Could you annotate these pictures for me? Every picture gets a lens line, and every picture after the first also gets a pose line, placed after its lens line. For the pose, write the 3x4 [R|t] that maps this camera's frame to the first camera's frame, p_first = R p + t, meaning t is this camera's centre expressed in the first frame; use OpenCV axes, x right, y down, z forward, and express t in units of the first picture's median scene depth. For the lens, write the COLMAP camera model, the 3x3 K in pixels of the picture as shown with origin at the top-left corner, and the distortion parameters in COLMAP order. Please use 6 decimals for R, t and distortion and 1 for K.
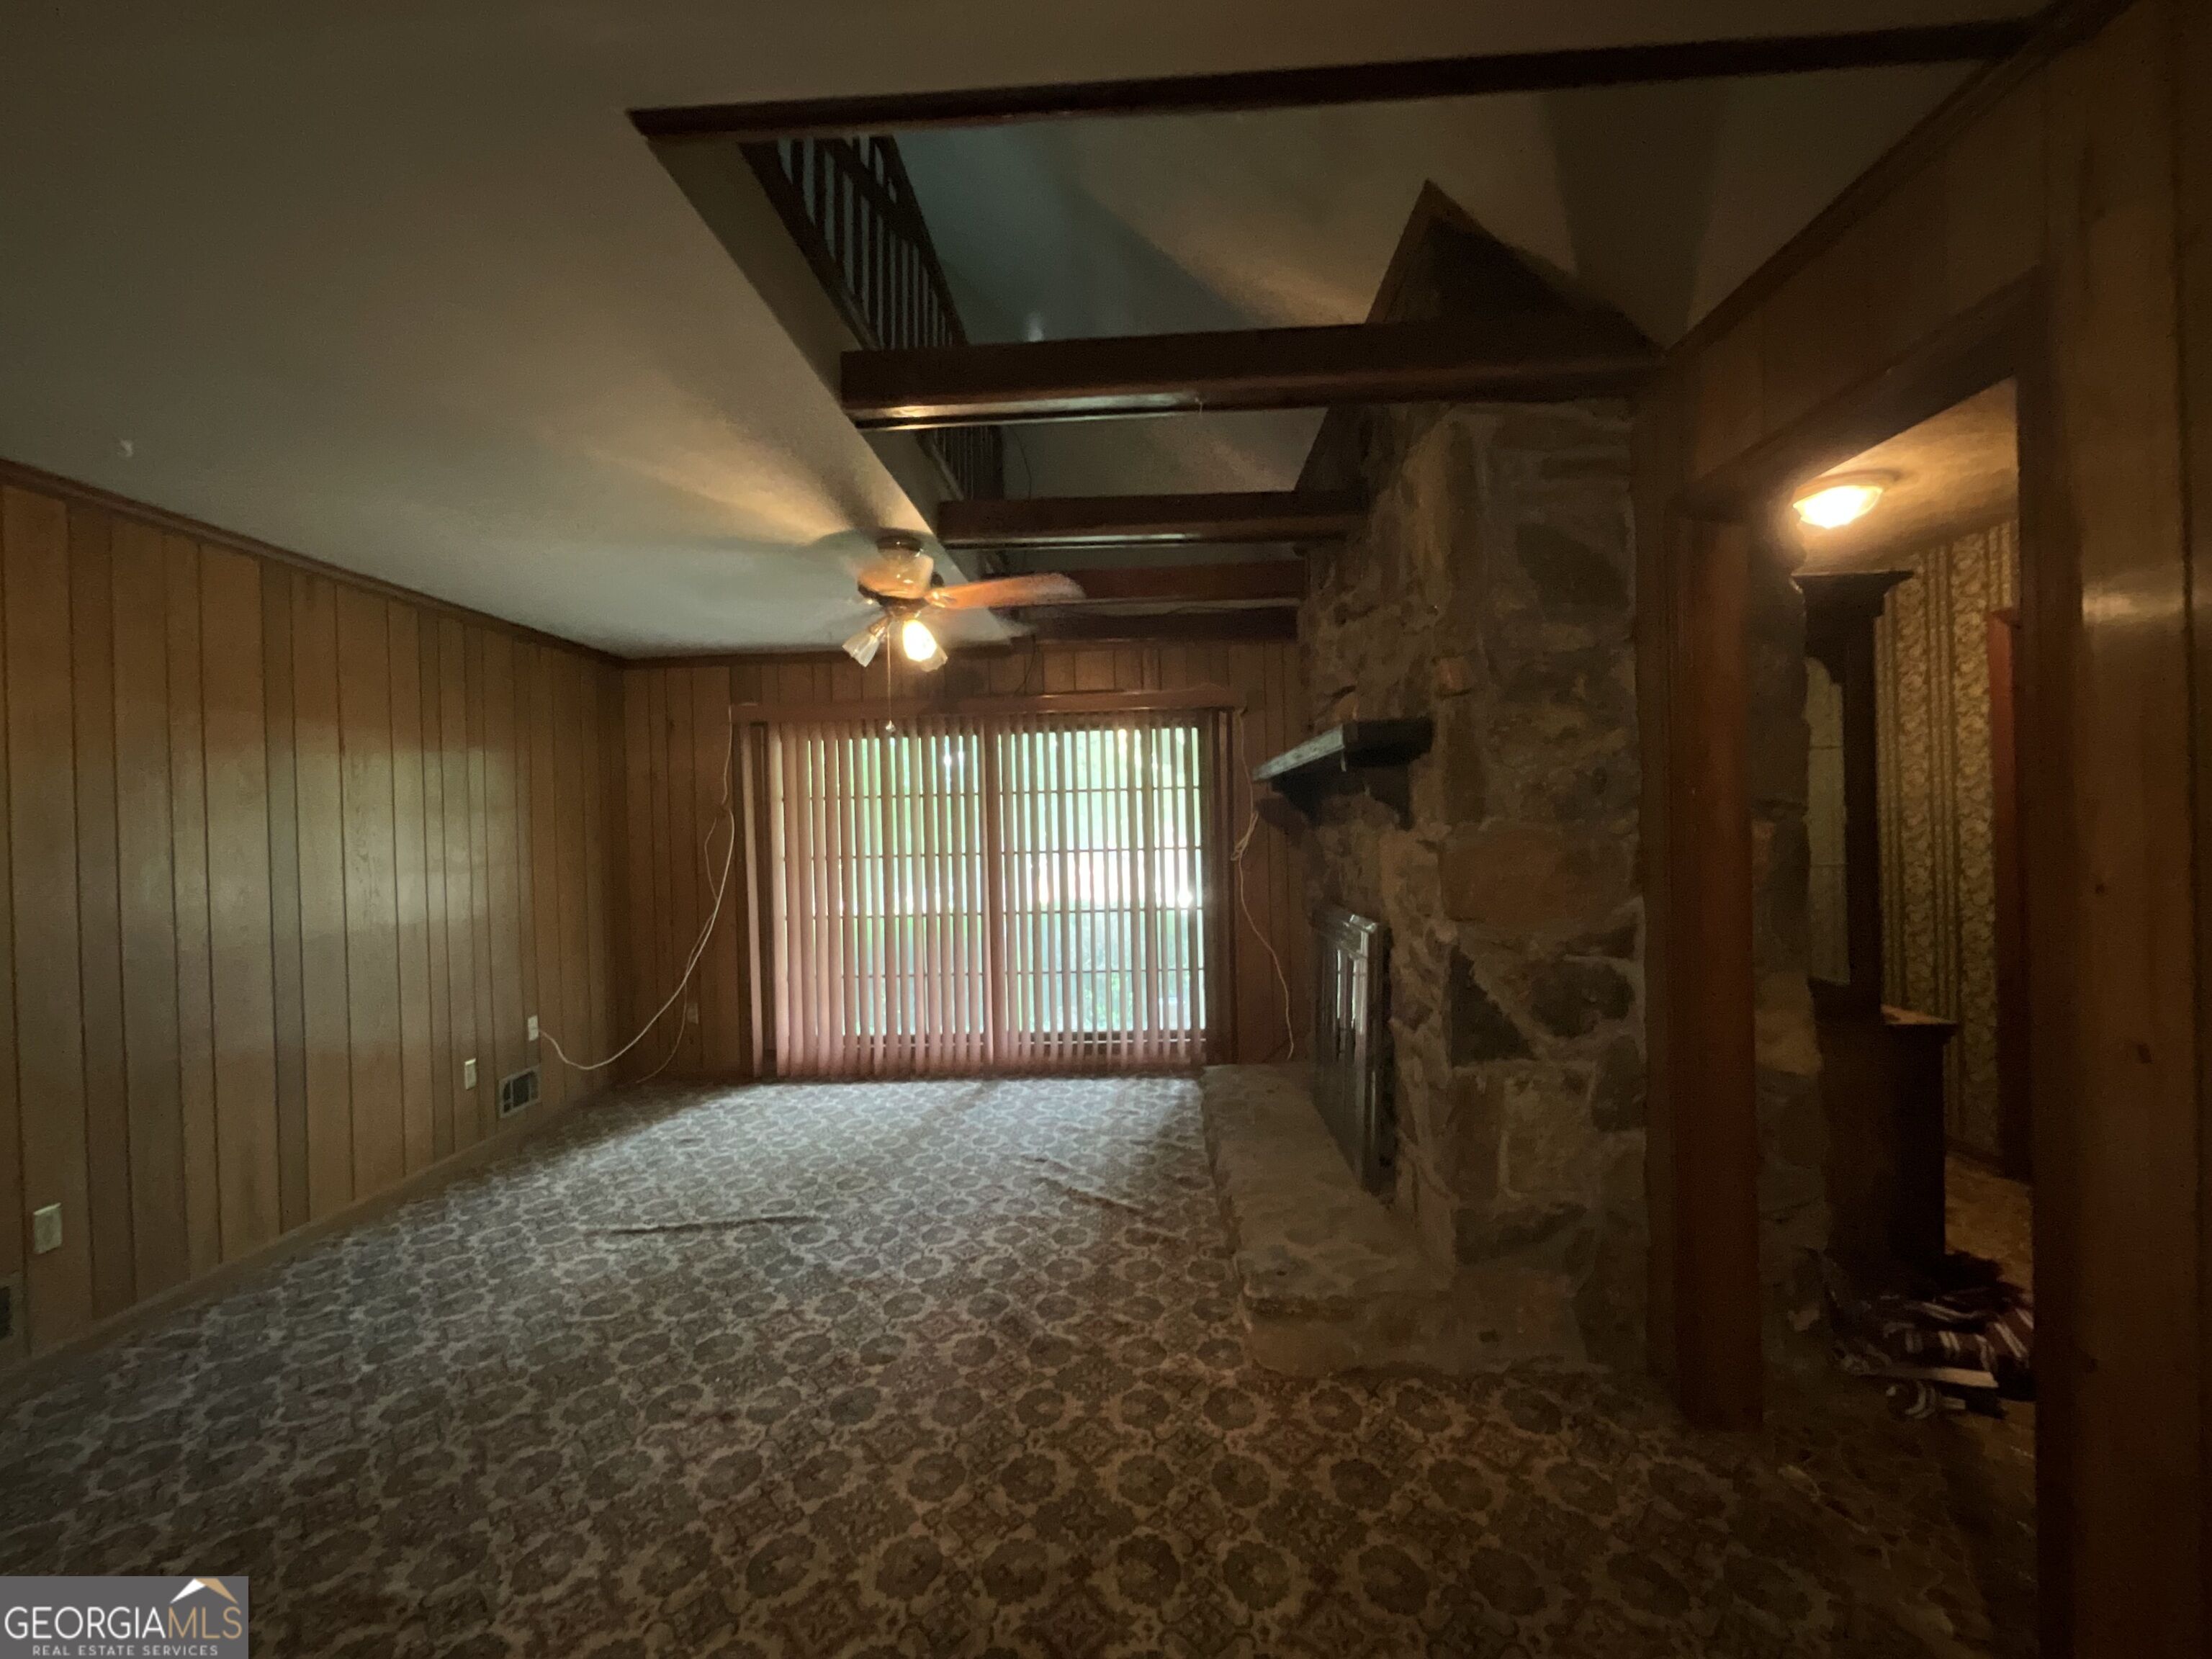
lens RADIAL K [[903.4, 0, 1108.4], [0, 903.4, 821.8], [0, 0, 1]] dist [0.002583, -0.000129]
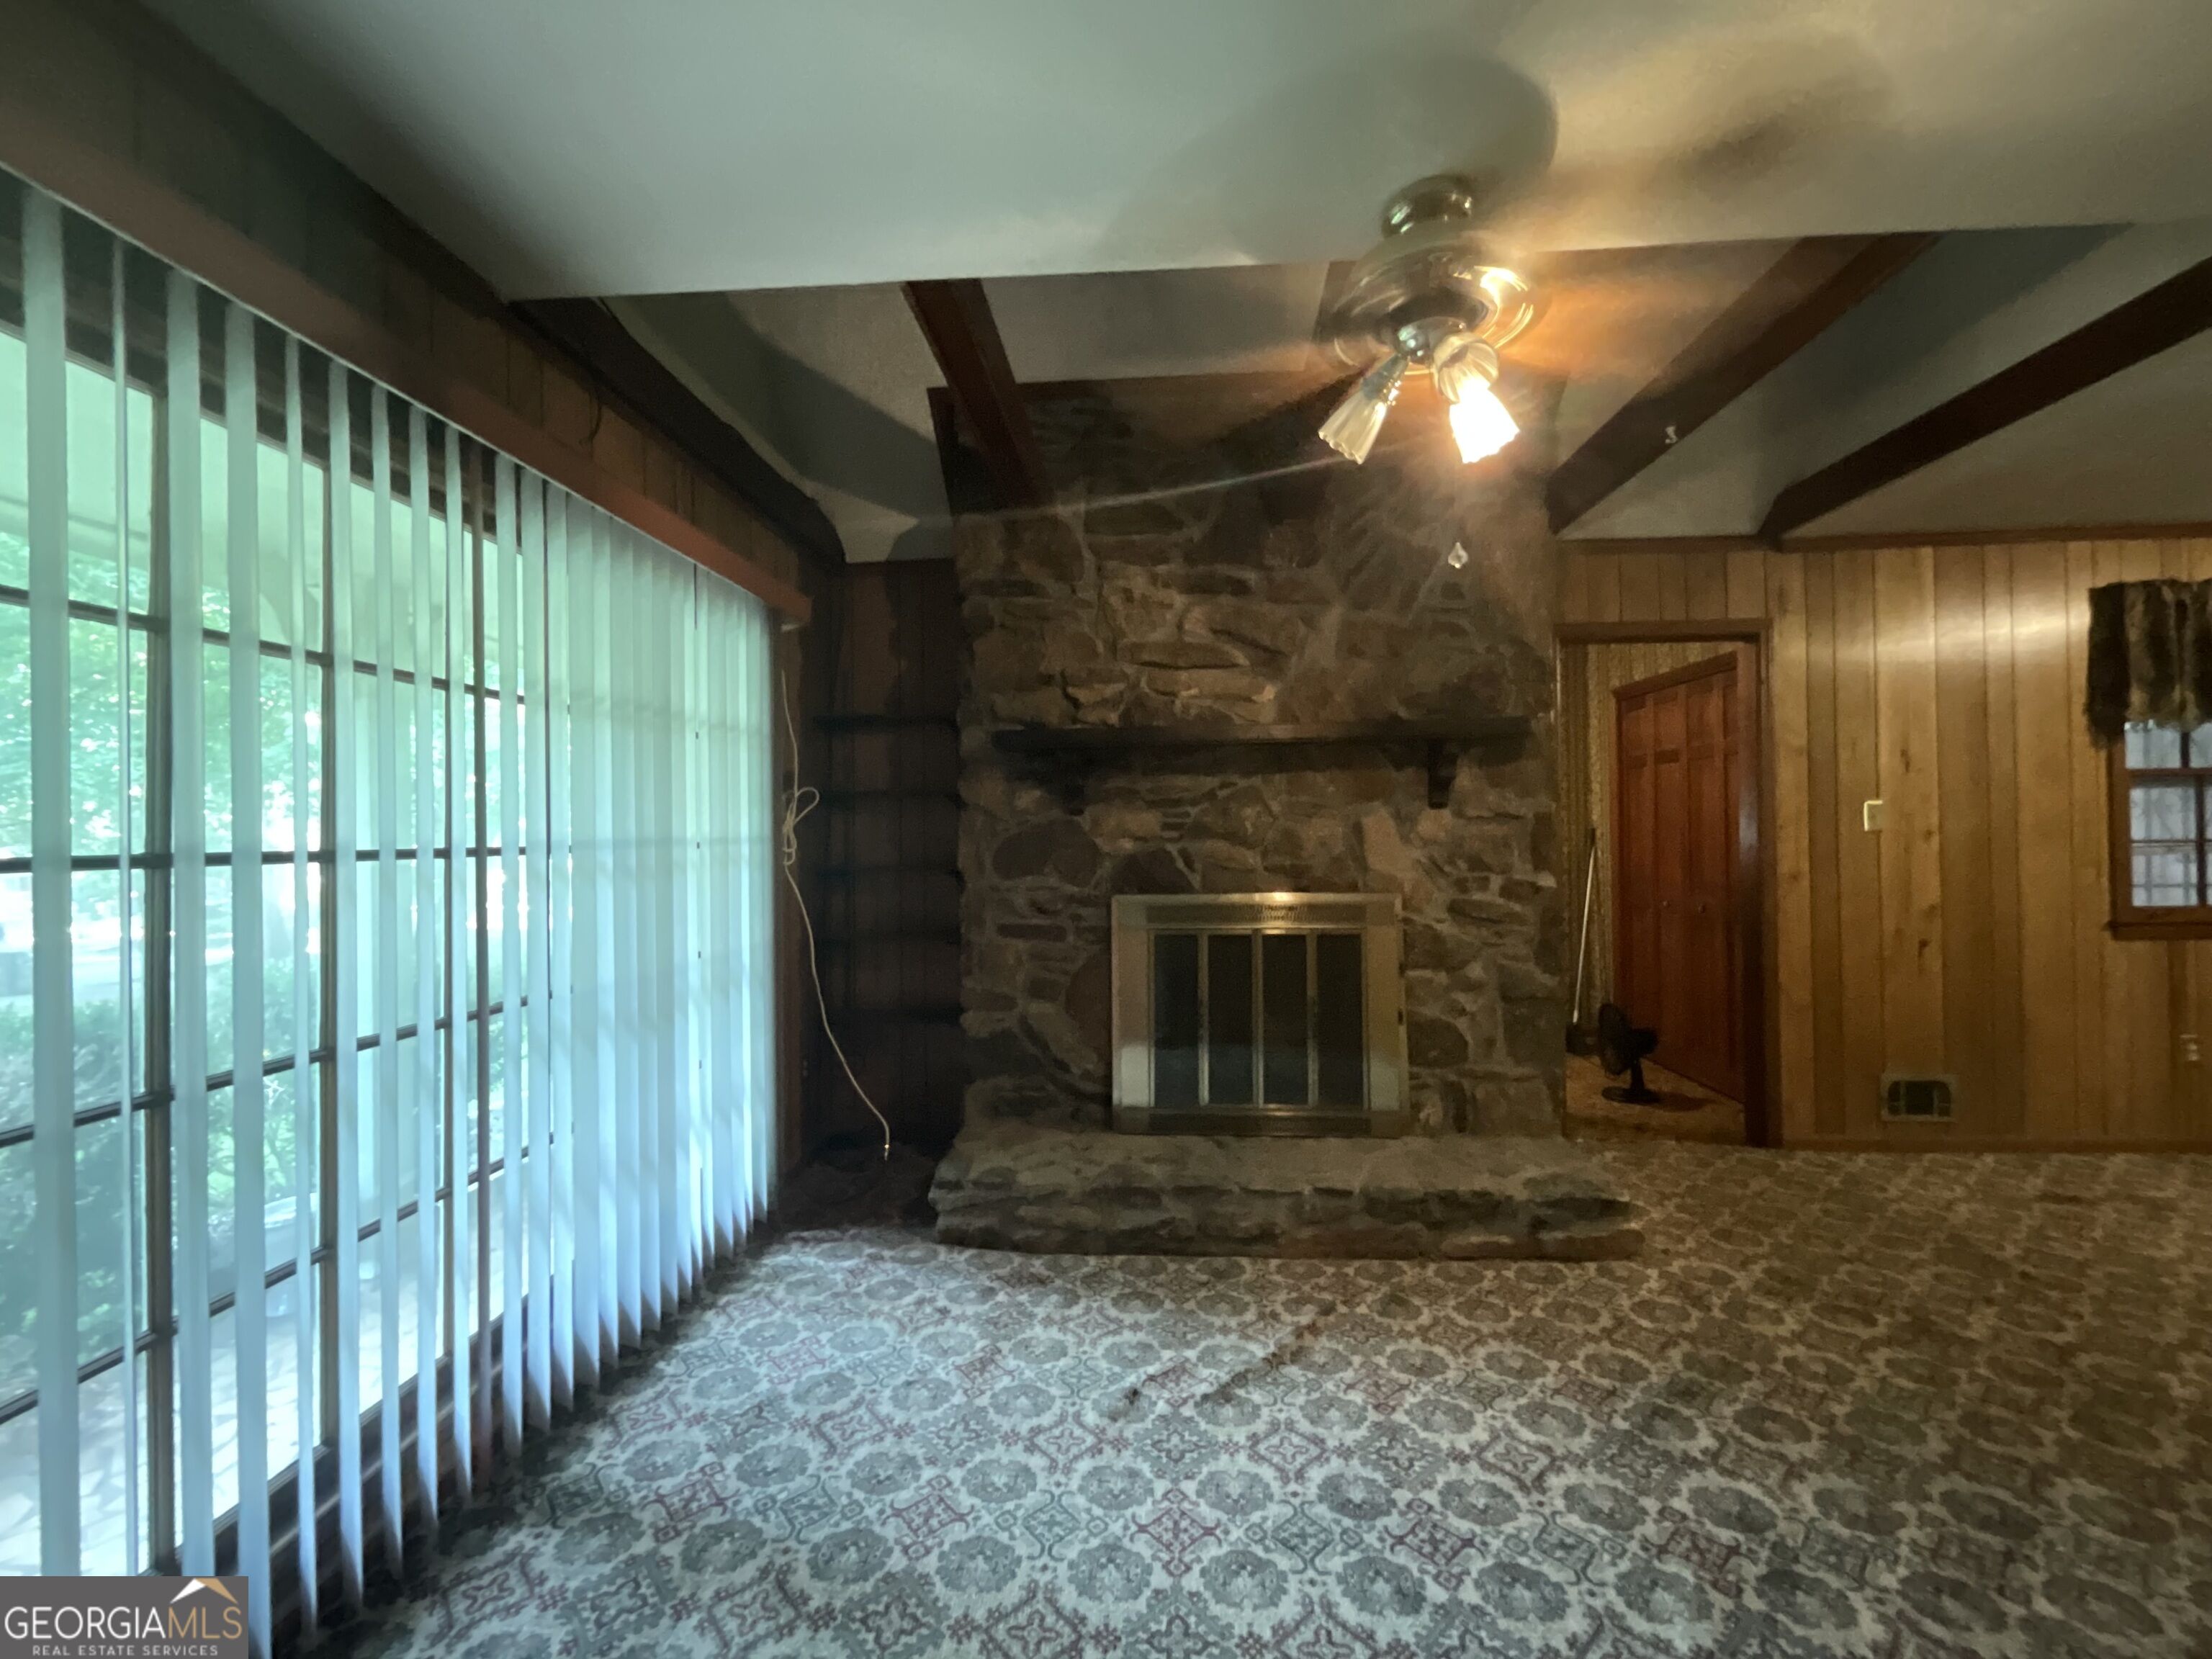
lens RADIAL K [[903.4, 0, 1103.1], [0, 903.4, 827.4], [0, 0, 1]] dist [0.002583, -0.000129]
pose [[0.016495, 0.037469, 0.999162, -0.646845], [0.003568, 0.999289, -0.037533, 0.056883], [-0.999858, 0.004184, 0.016350, 1.040132]]
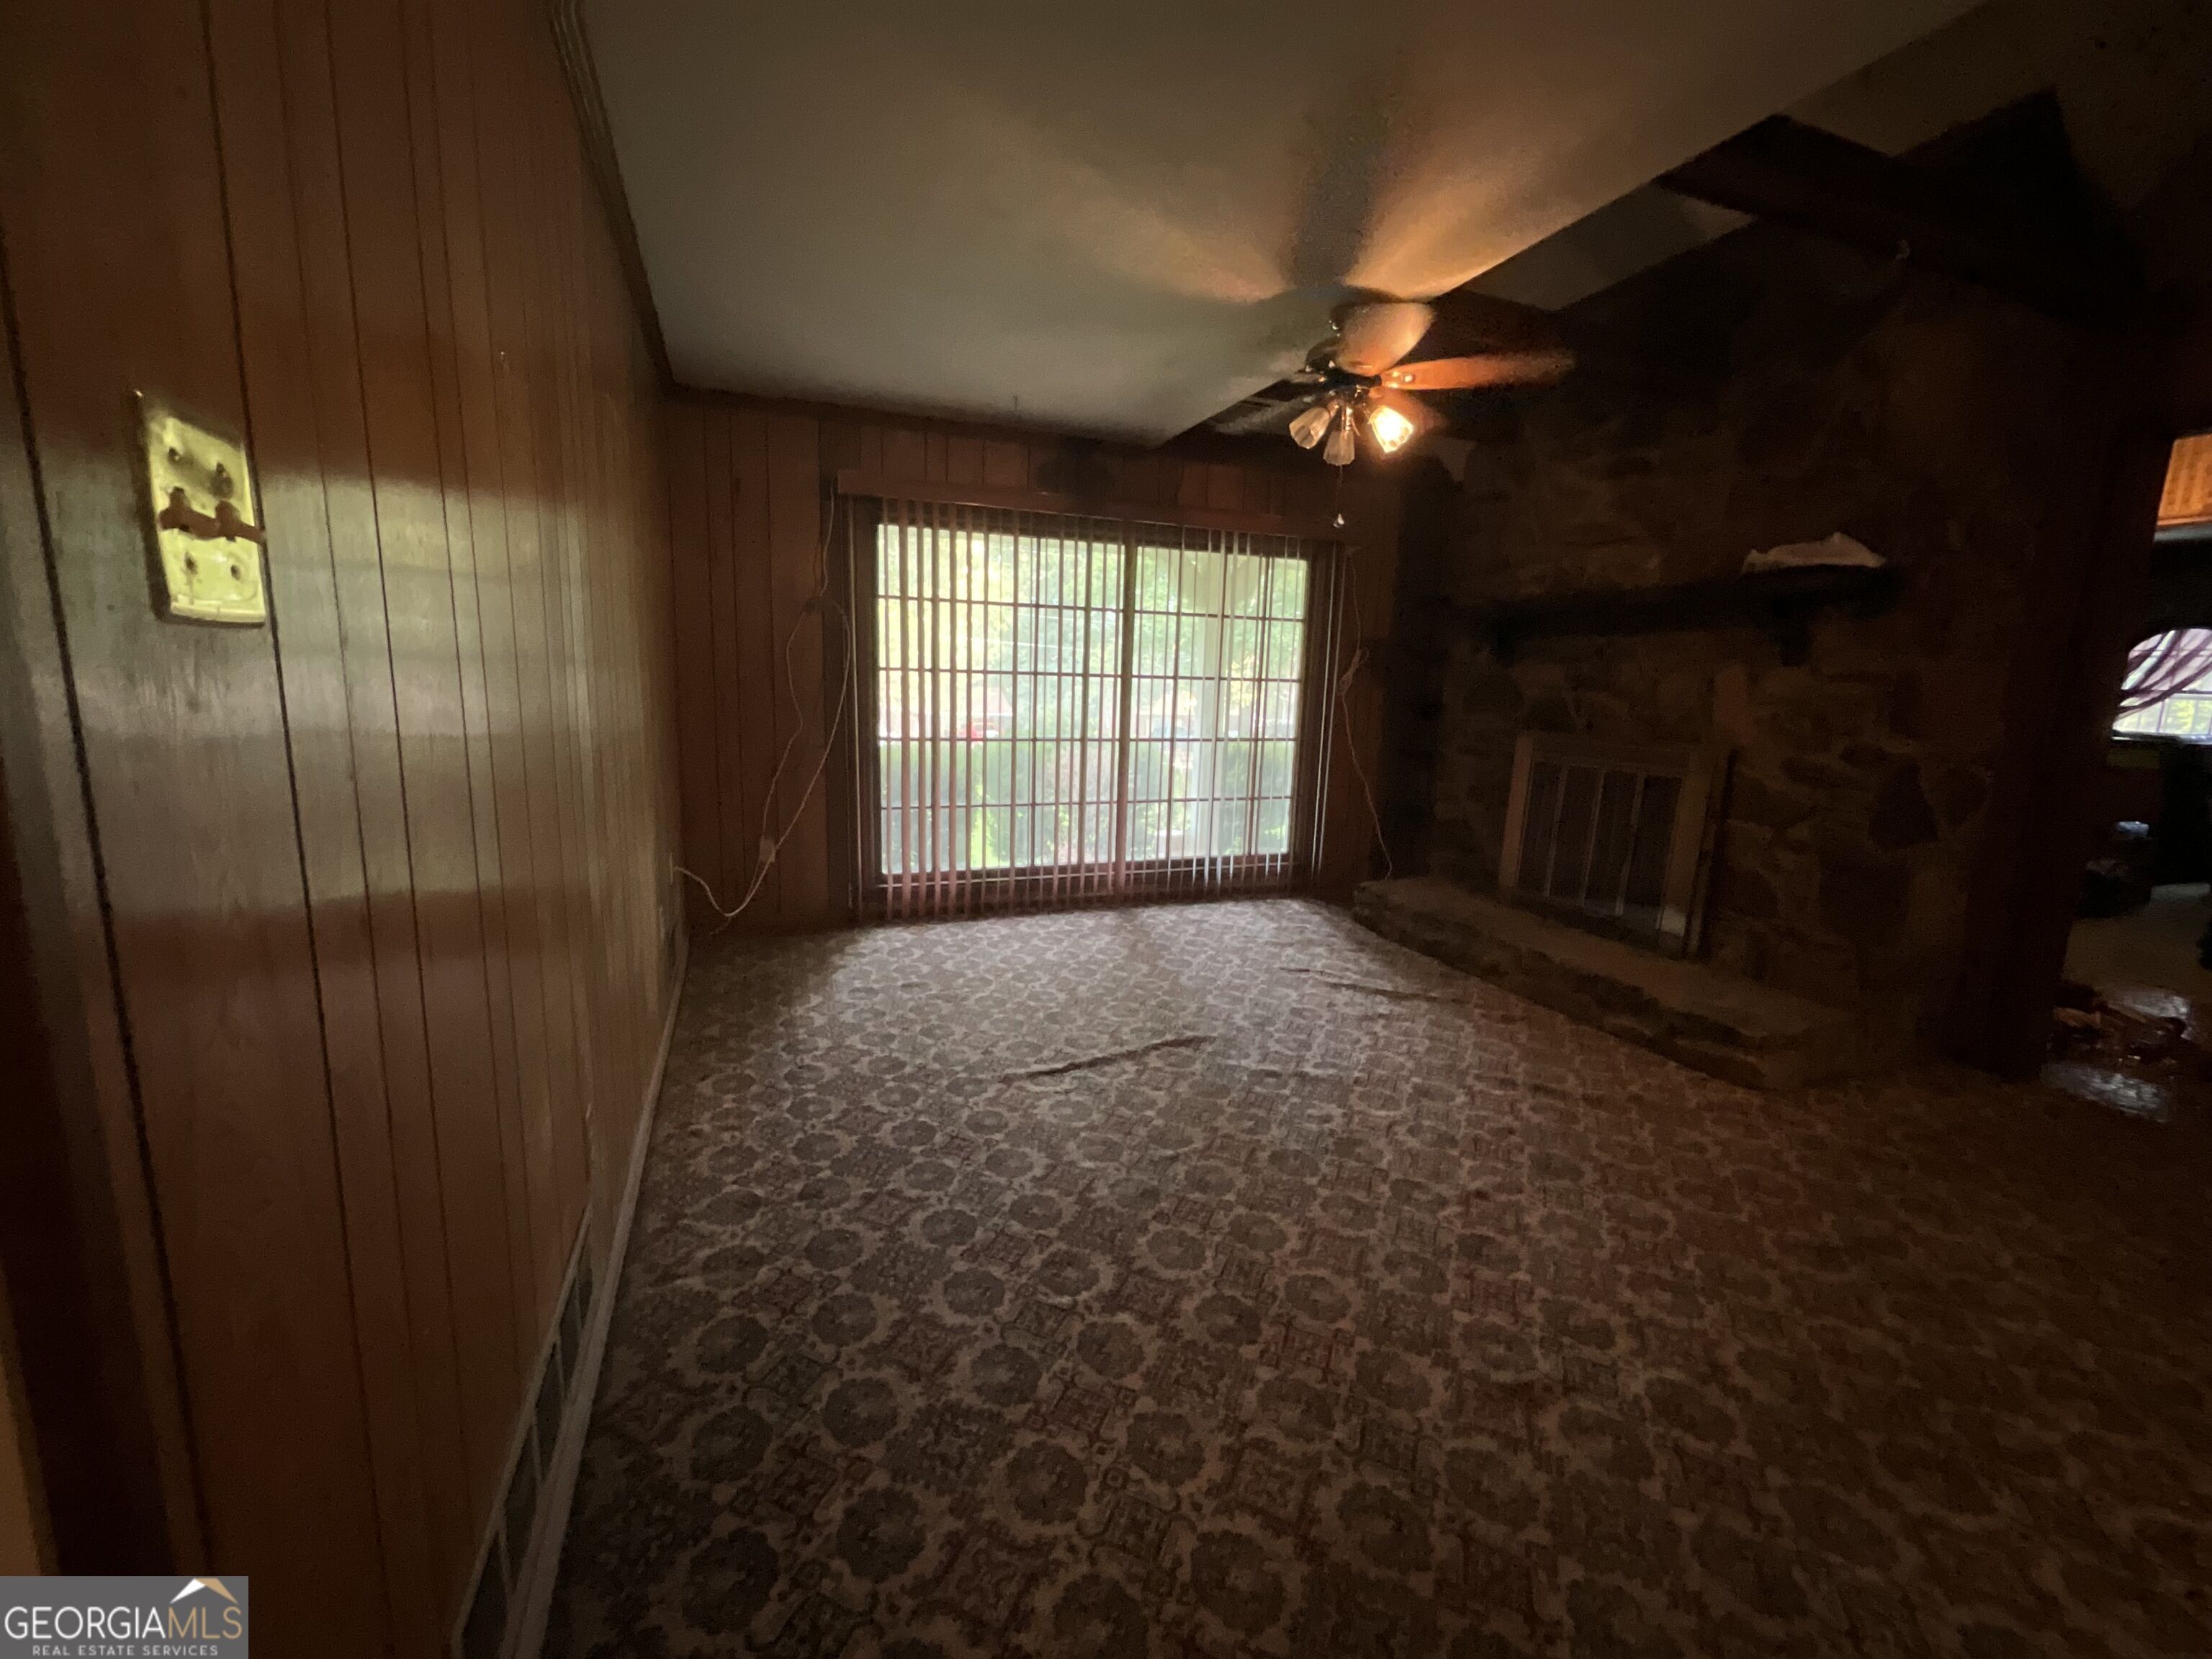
lens RADIAL K [[903.4, 0, 1102.5], [0, 903.4, 825.3], [0, 0, 1]] dist [0.002583, -0.000129]
pose [[0.913560, -0.013715, 0.406472, -0.735413], [-0.054730, 0.986195, 0.156284, 0.058111], [-0.403004, -0.165021, 0.900198, 0.182253]]
